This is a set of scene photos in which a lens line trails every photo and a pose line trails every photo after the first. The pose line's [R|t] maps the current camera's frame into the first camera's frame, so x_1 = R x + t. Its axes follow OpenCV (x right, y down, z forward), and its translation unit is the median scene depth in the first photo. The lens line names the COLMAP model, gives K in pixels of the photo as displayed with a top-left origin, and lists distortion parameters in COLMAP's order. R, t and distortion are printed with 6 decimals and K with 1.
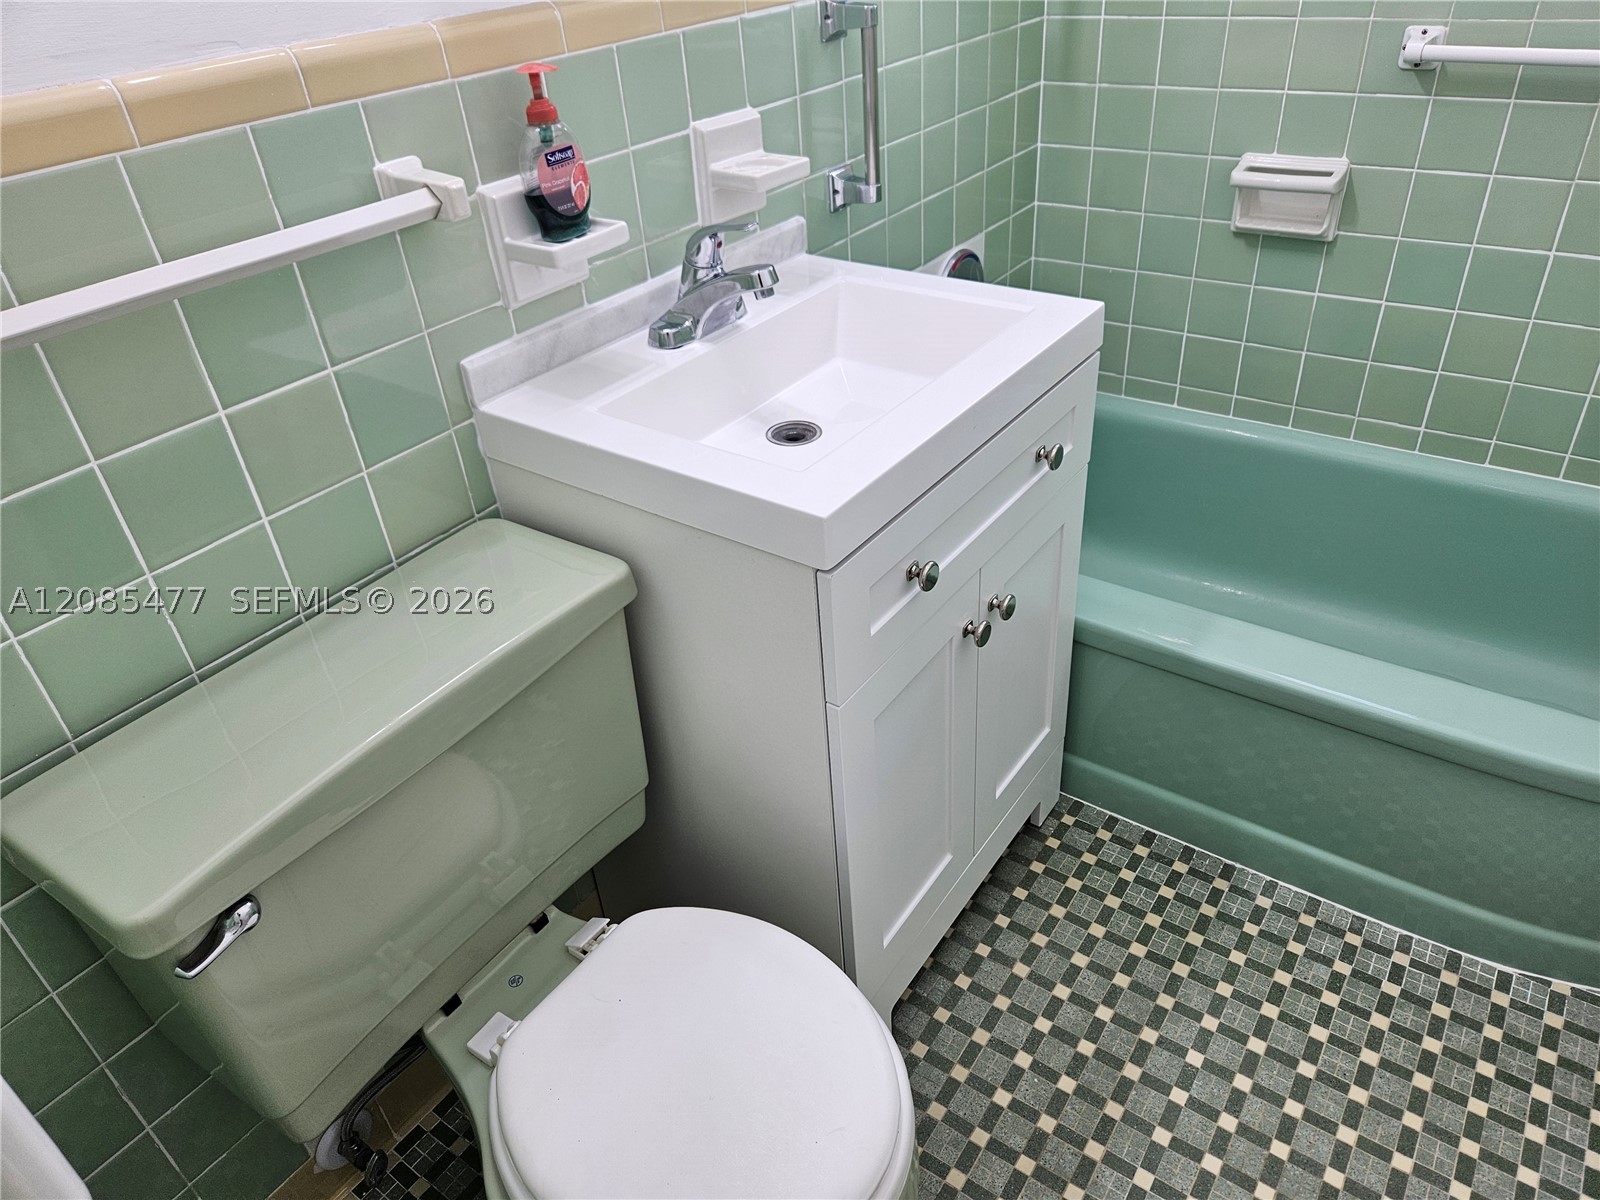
lens RADIAL K [[1081.3, 0, 809.8], [0, 1081.3, 576.6], [0, 0, 1]] dist [0.070087, -0.076290]
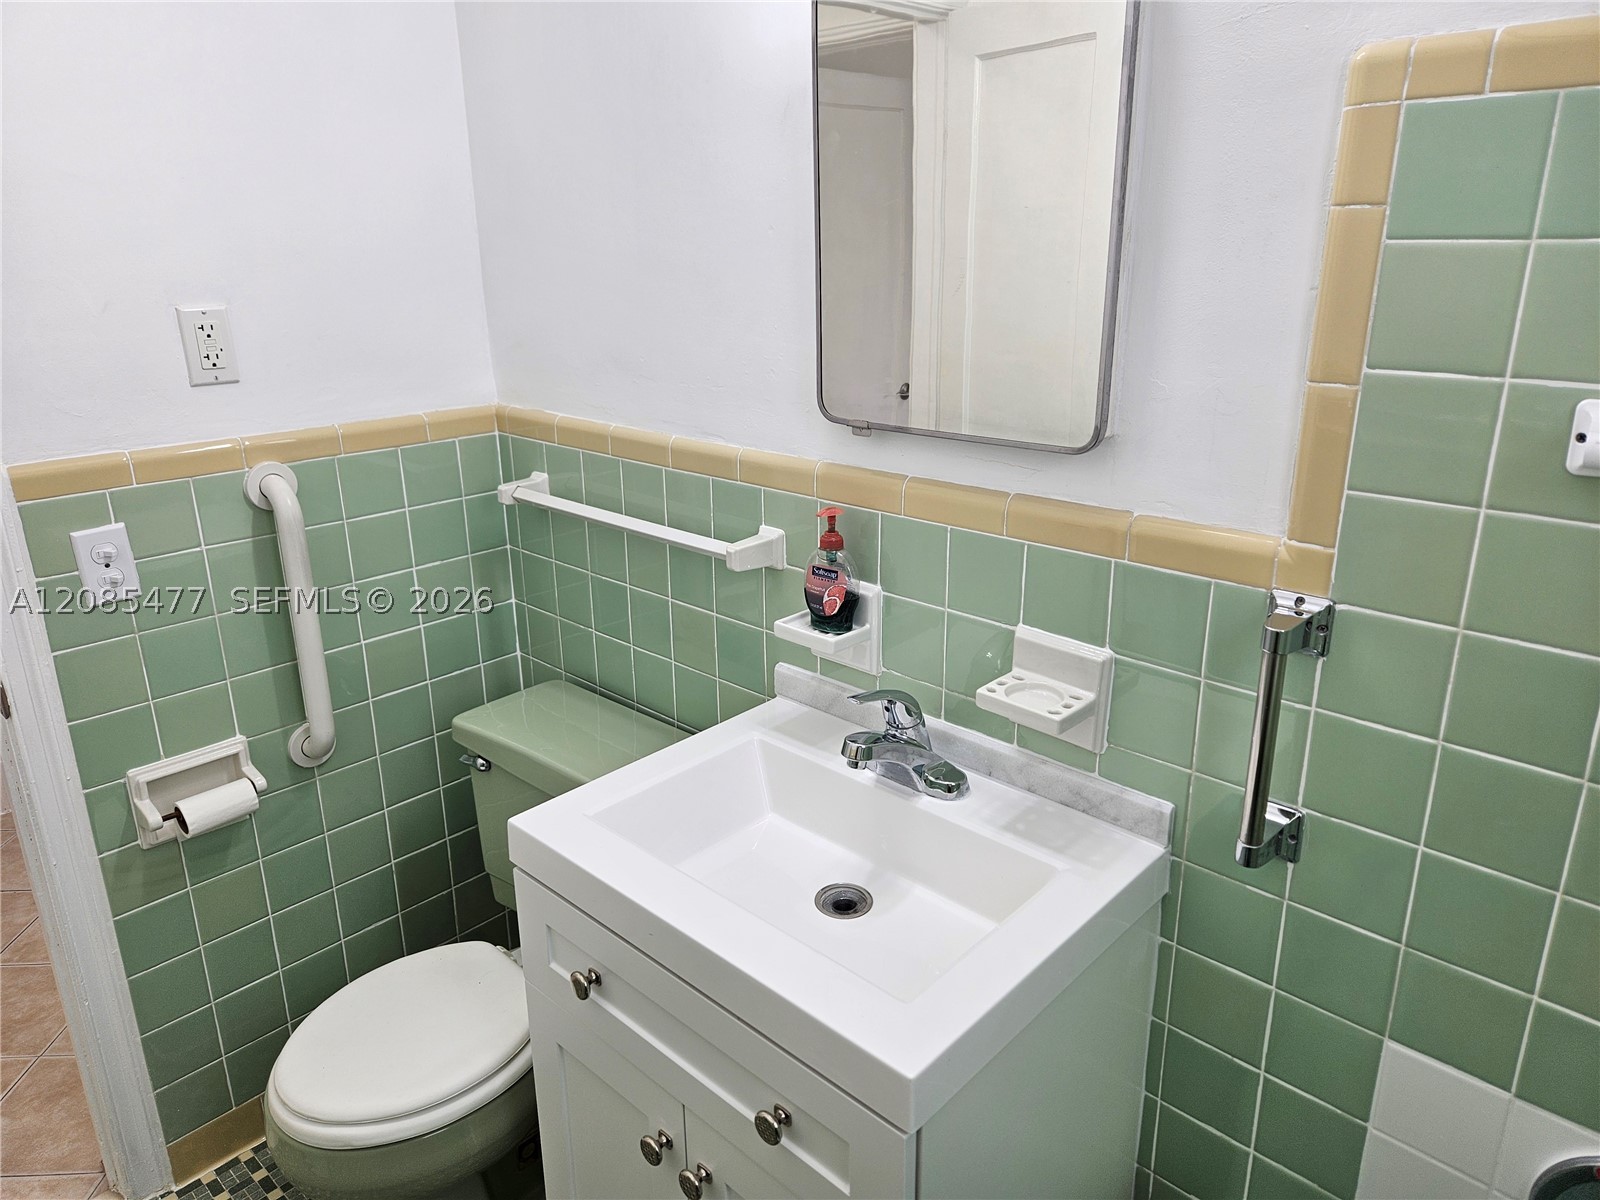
lens RADIAL K [[1081.3, 0, 809.8], [0, 1081.3, 576.6], [0, 0, 1]] dist [0.070087, -0.076290]
pose [[-0.135476, 0.362502, -0.922084, 0.780453], [-0.521045, 0.765510, 0.377502, -0.703653], [0.842709, 0.531589, 0.085172, 0.727460]]
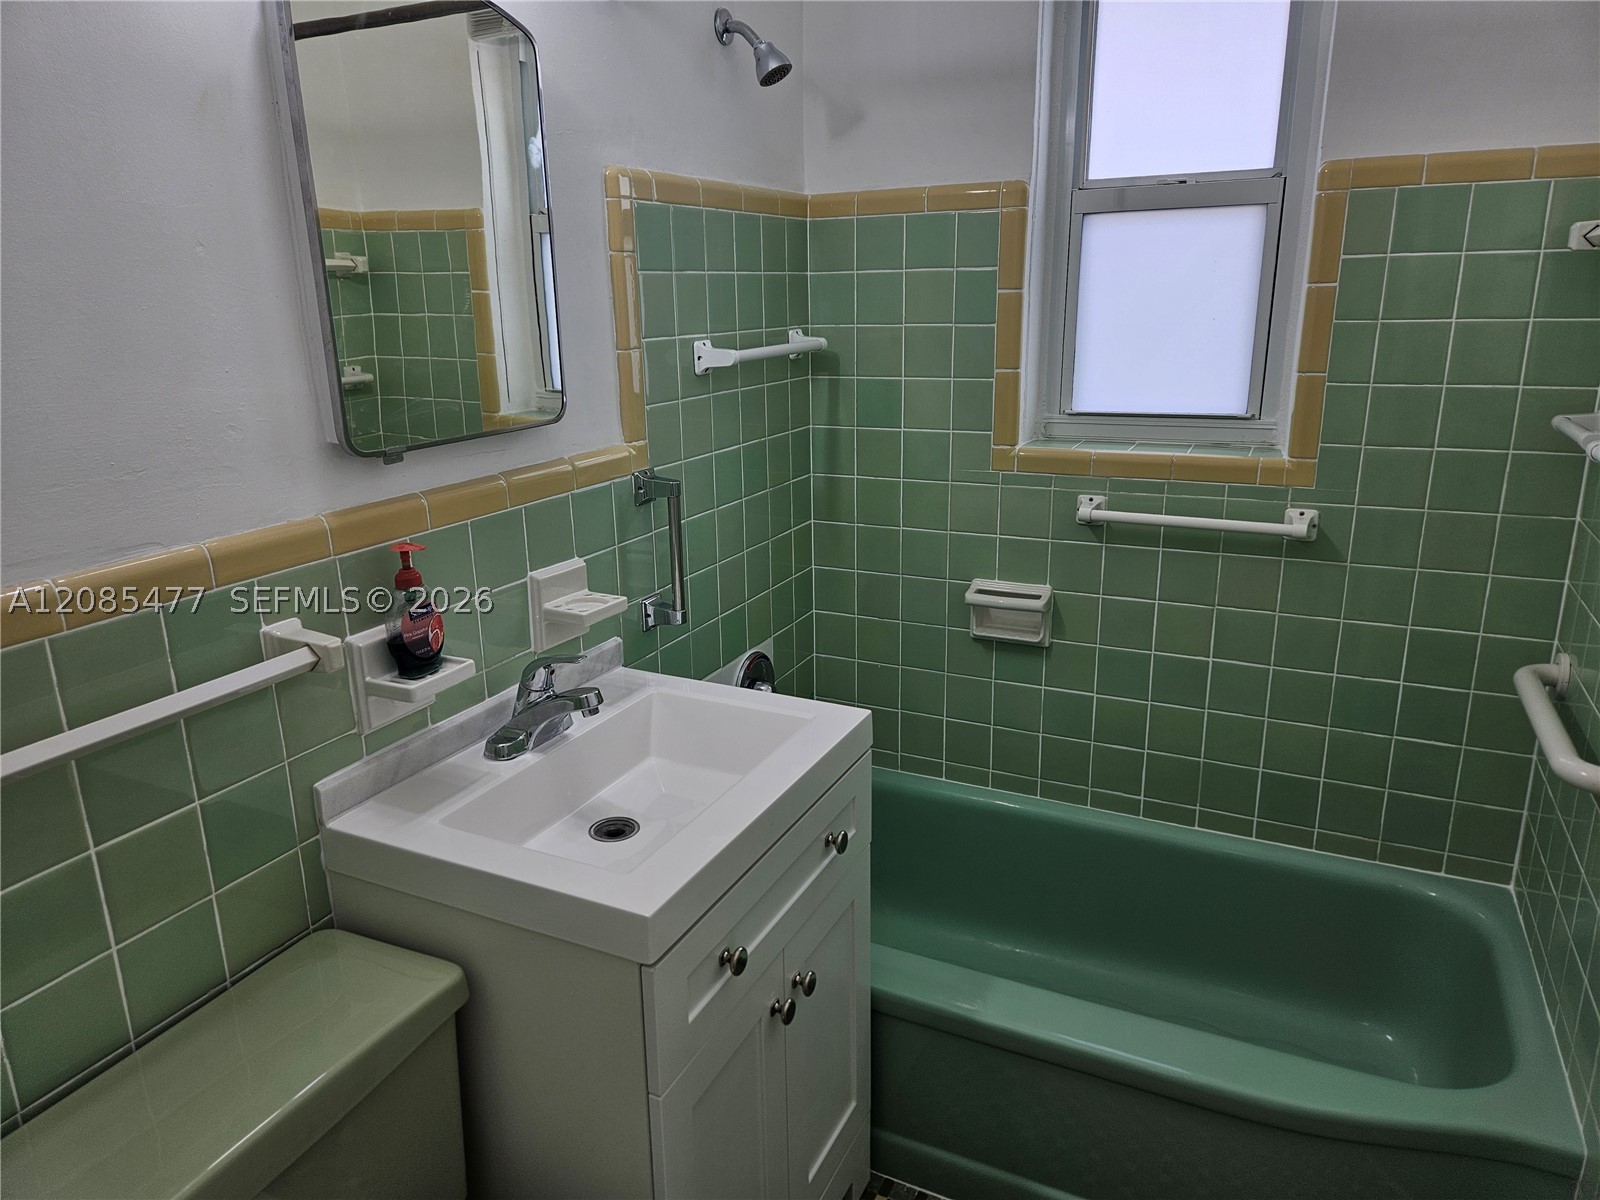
lens RADIAL K [[1081.3, 0, 809.8], [0, 1081.3, 576.6], [0, 0, 1]] dist [0.070087, -0.076290]
pose [[0.982777, 0.002681, 0.184776, -0.024311], [0.055703, 0.949089, -0.310043, -0.020227], [-0.176200, 0.314996, 0.932594, -0.172492]]
